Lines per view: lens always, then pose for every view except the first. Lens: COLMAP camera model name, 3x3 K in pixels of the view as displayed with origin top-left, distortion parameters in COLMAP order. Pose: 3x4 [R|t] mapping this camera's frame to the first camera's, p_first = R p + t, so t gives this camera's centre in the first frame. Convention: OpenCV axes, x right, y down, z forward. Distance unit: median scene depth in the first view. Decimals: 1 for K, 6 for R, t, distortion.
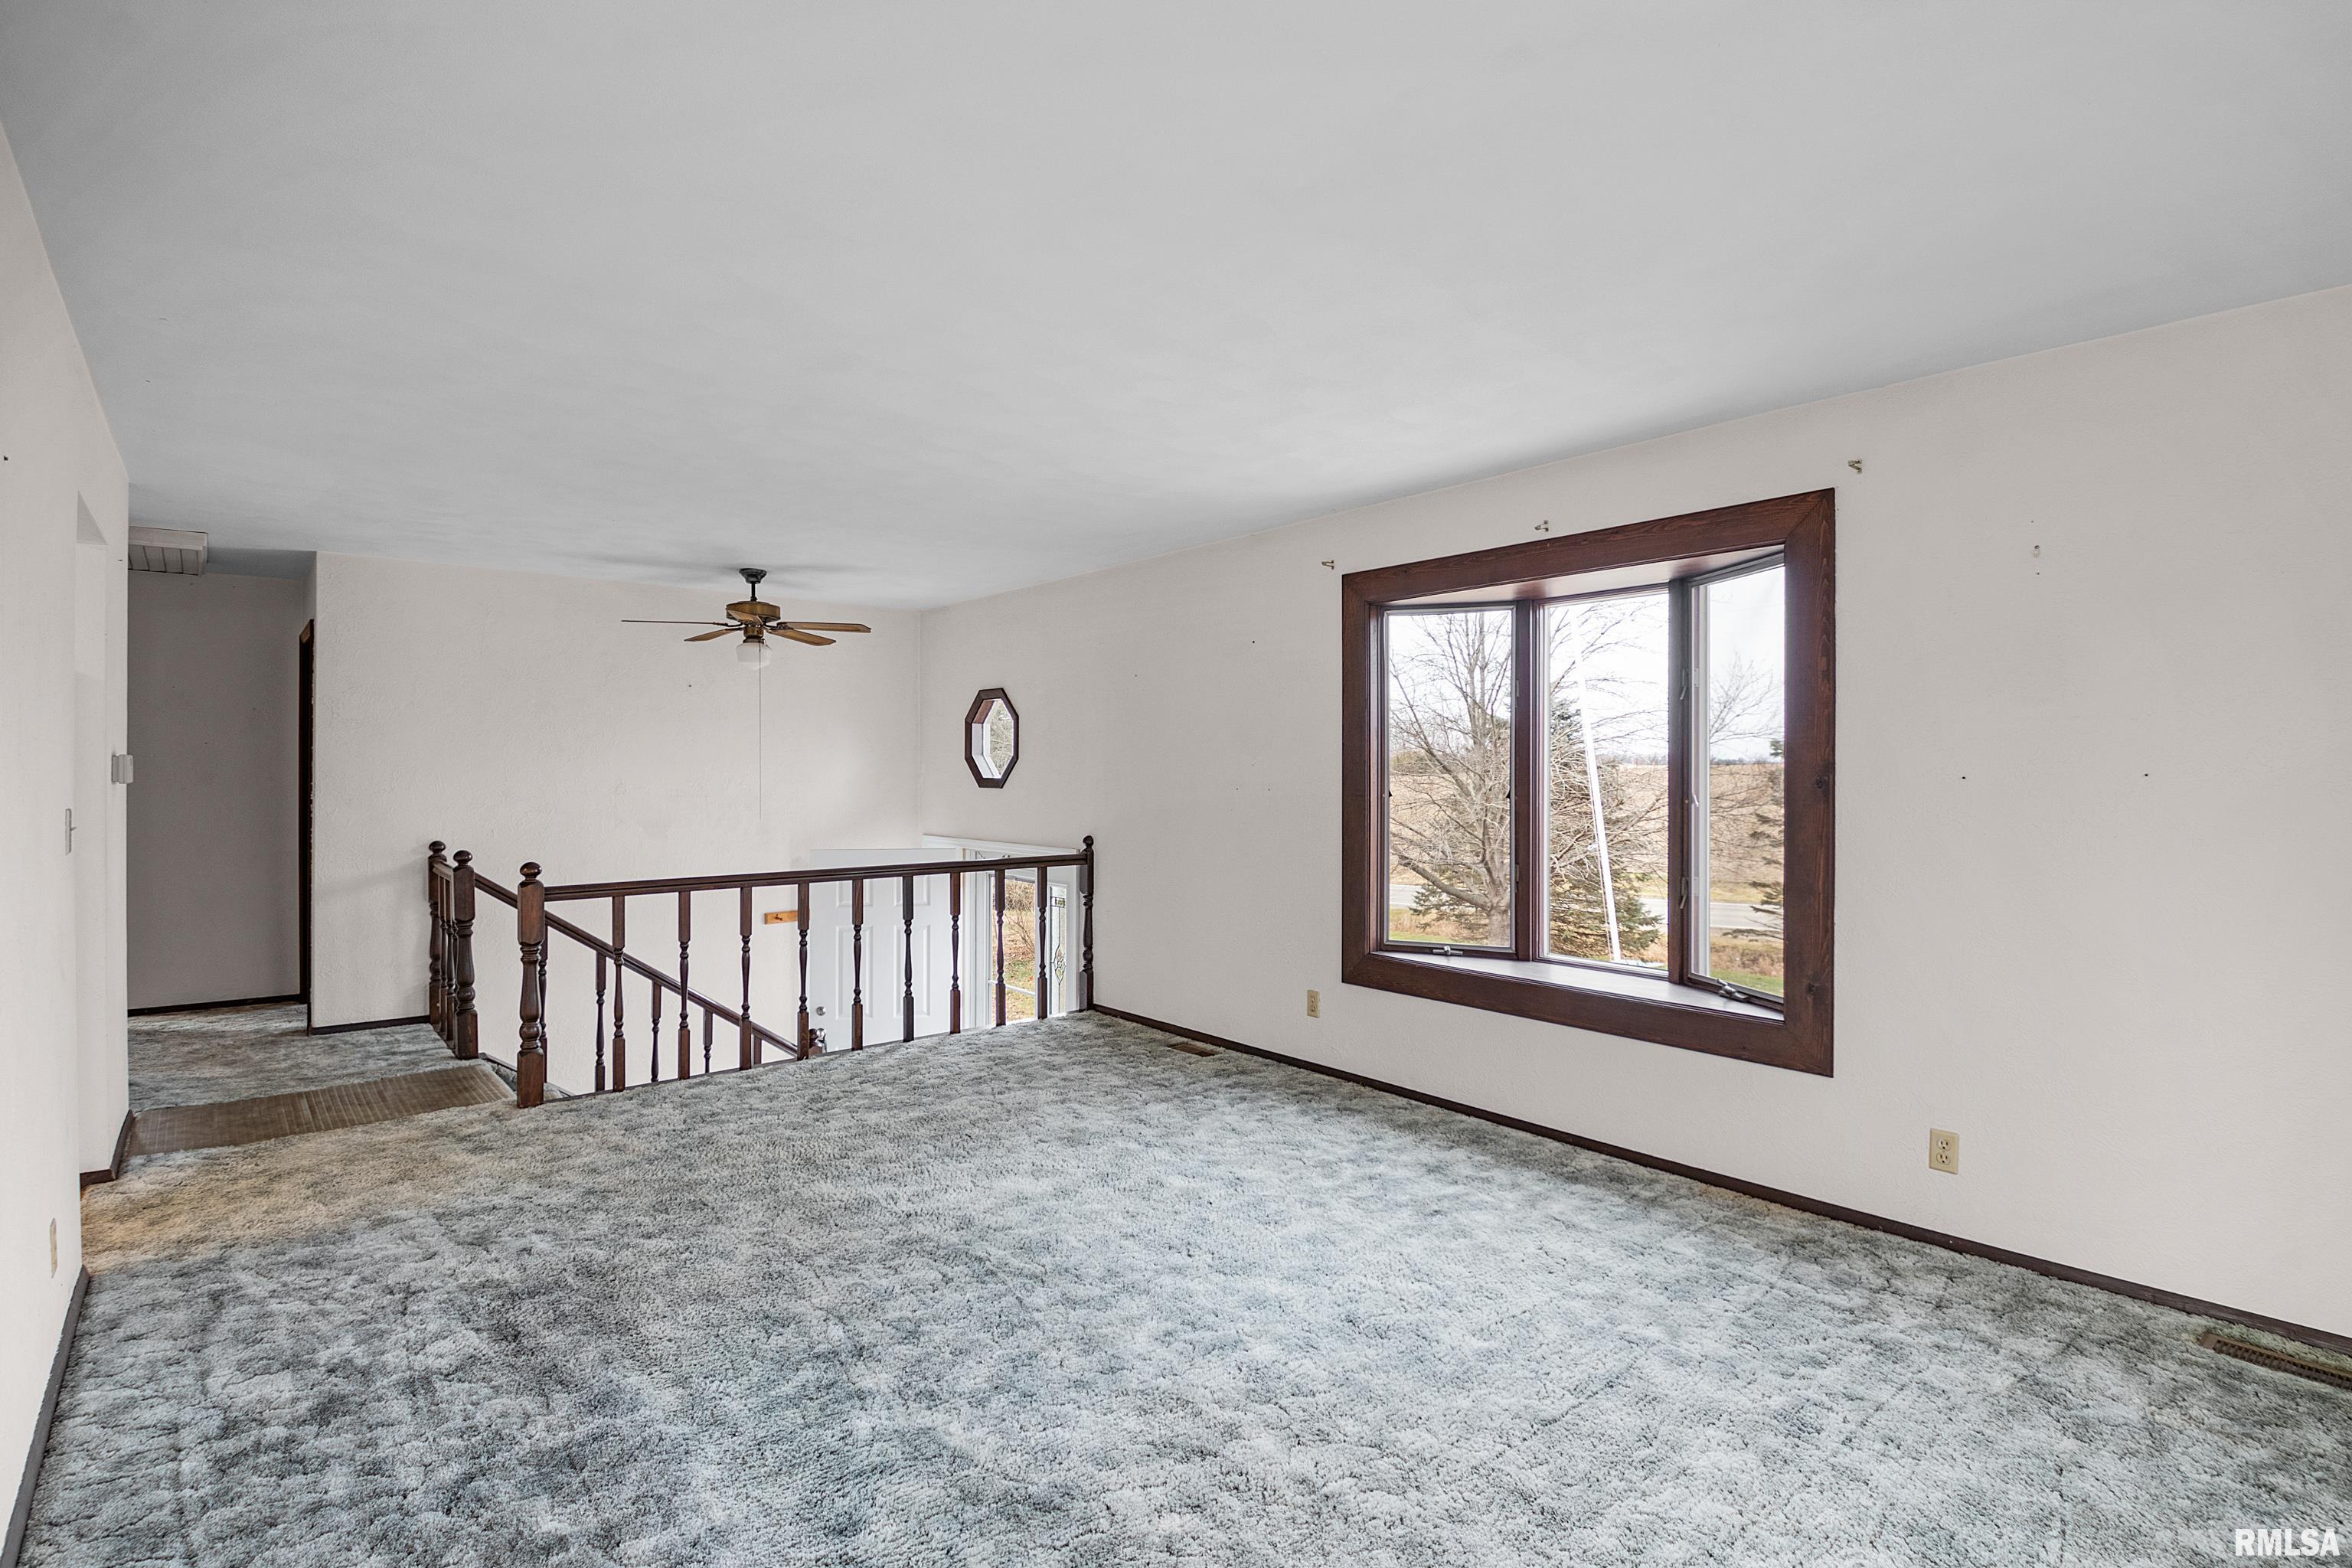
lens RADIAL K [[1133.2, 0, 1159.0], [0, 1133.2, 777.9], [0, 0, 1]] dist [0.030816, -0.037483]
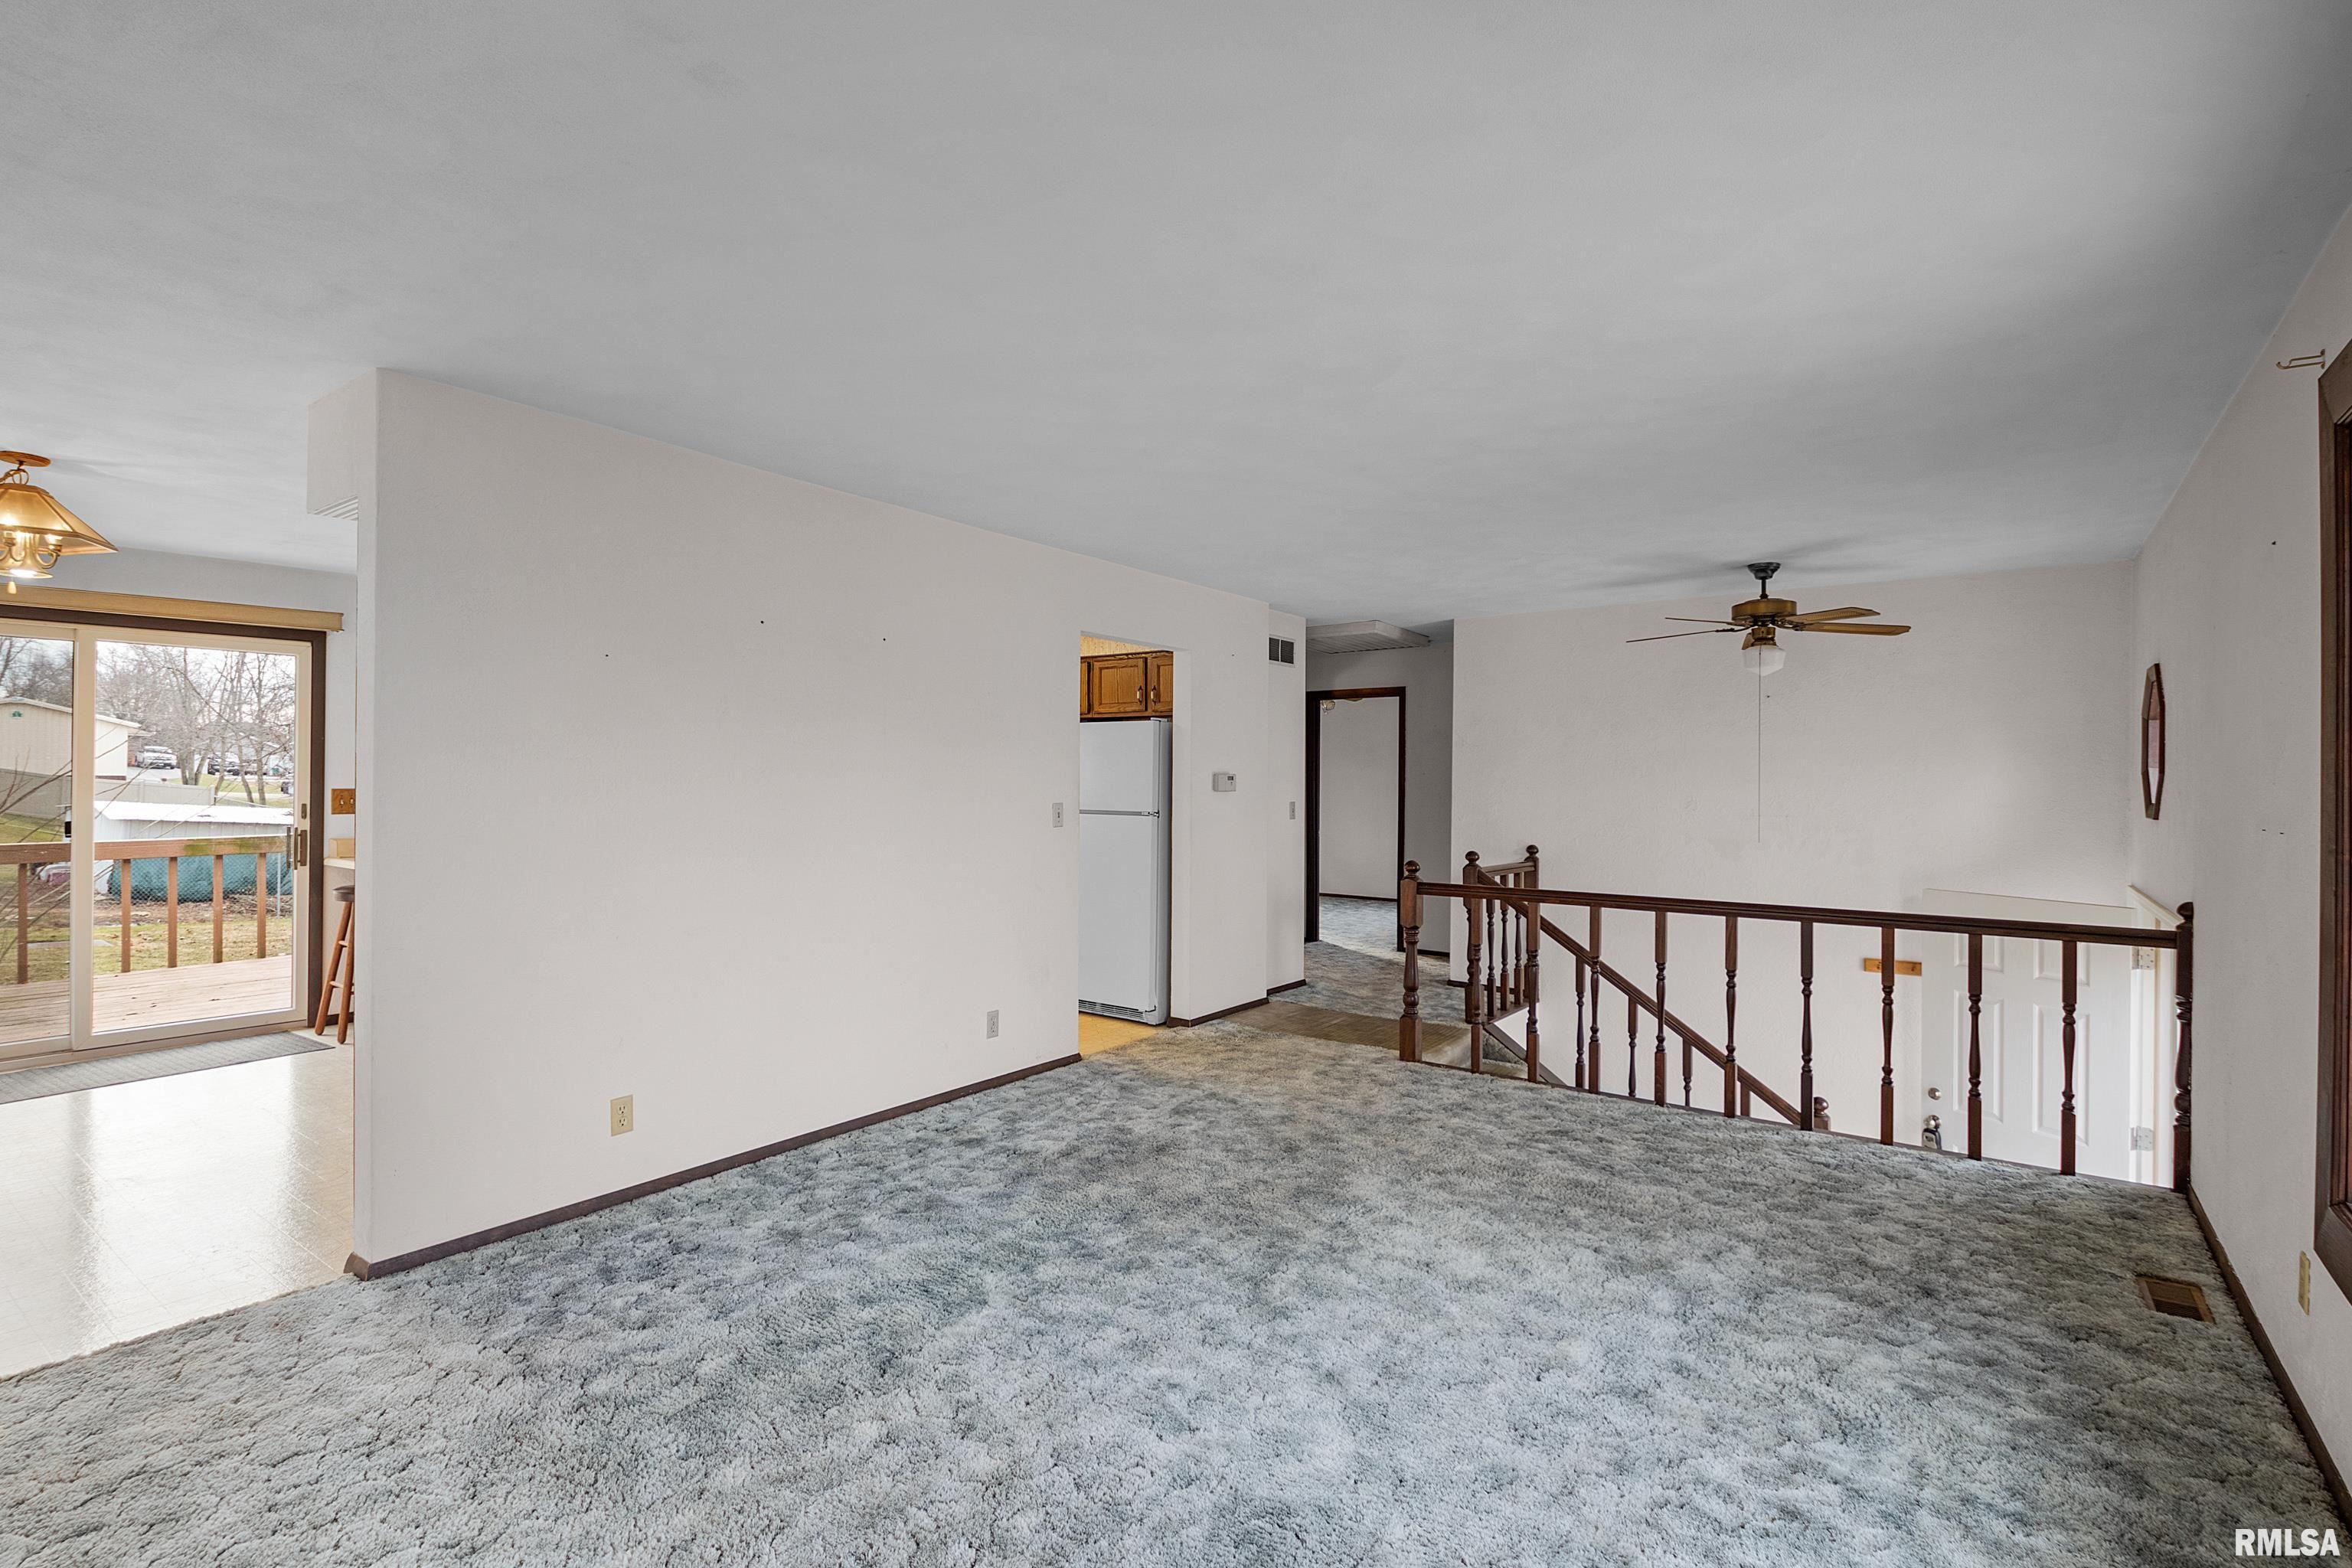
lens RADIAL K [[1097.9, 0, 1137.9], [0, 1097.9, 772.4], [0, 0, 1]] dist [0.048584, -0.032809]
pose [[0.223229, -0.004713, -0.974755, 0.545478], [-0.015383, 0.999847, -0.008357, -0.005704], [0.974645, 0.016860, 0.223123, 0.461166]]
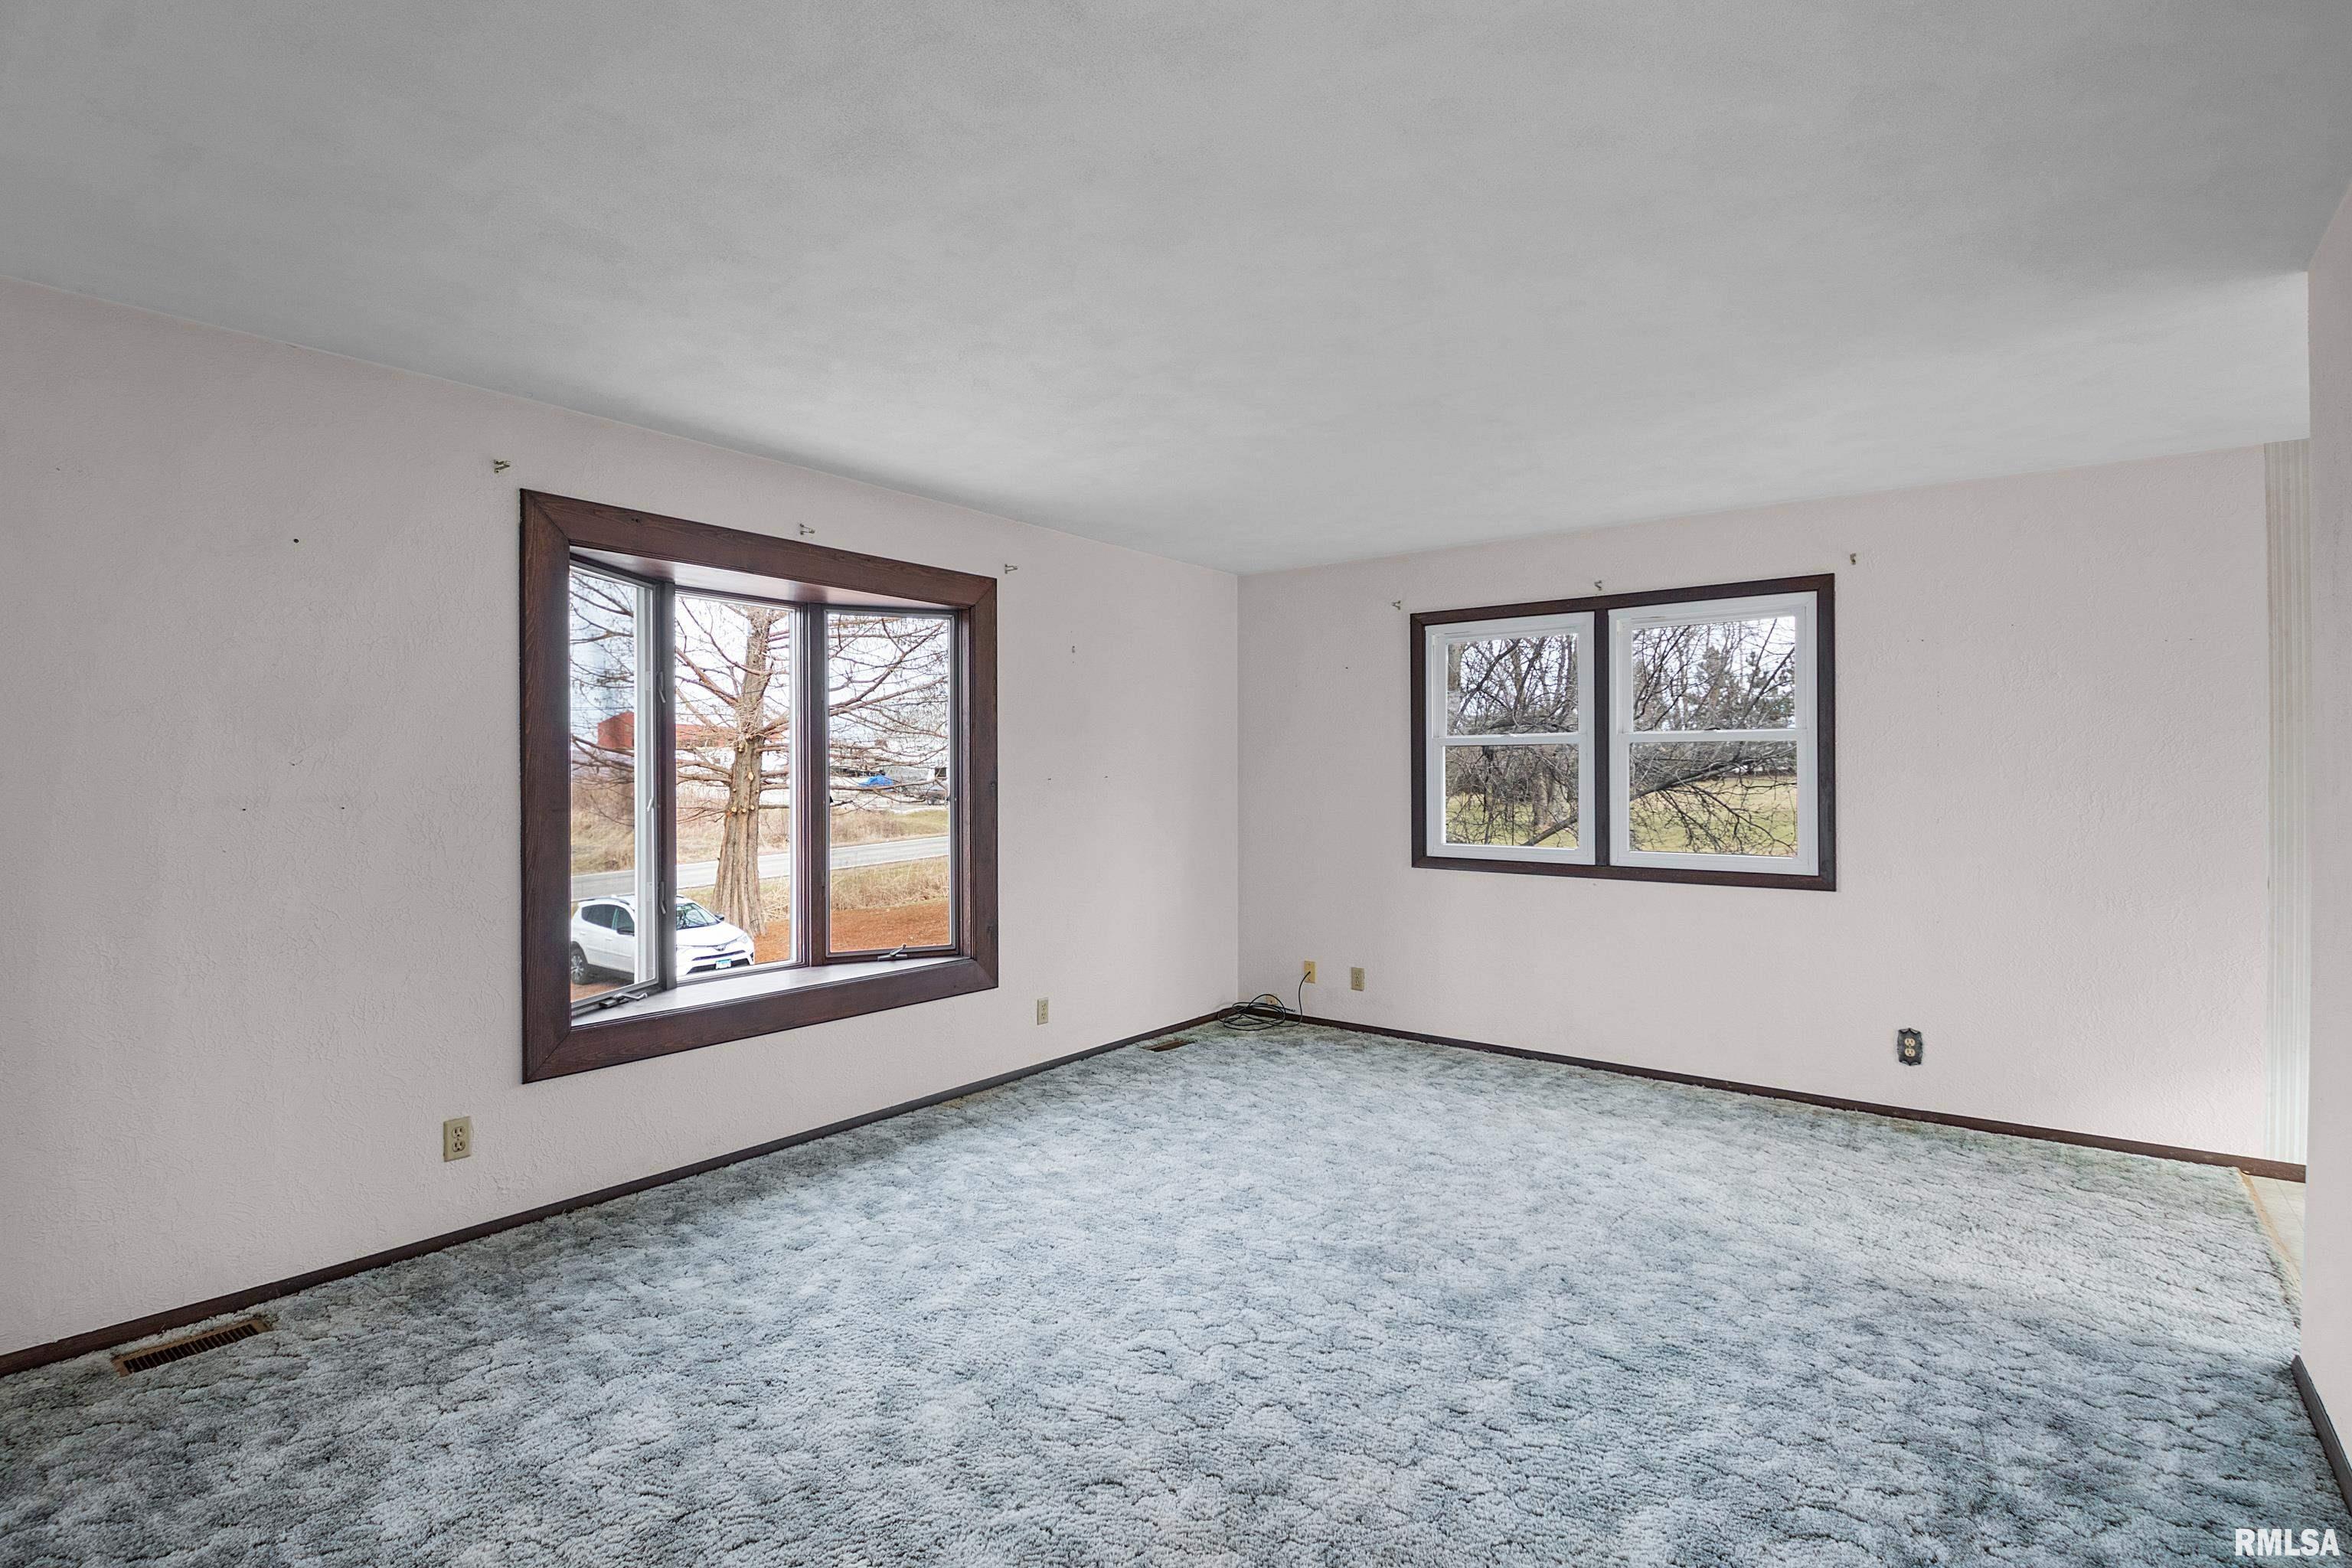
lens RADIAL K [[1133.2, 0, 1159.0], [0, 1133.2, 777.9], [0, 0, 1]] dist [0.030816, -0.037483]
pose [[-0.219507, -0.000867, 0.975610, -0.648413], [0.008398, 0.999961, 0.002778, -0.003270], [-0.975575, 0.008803, -0.219492, 0.846961]]
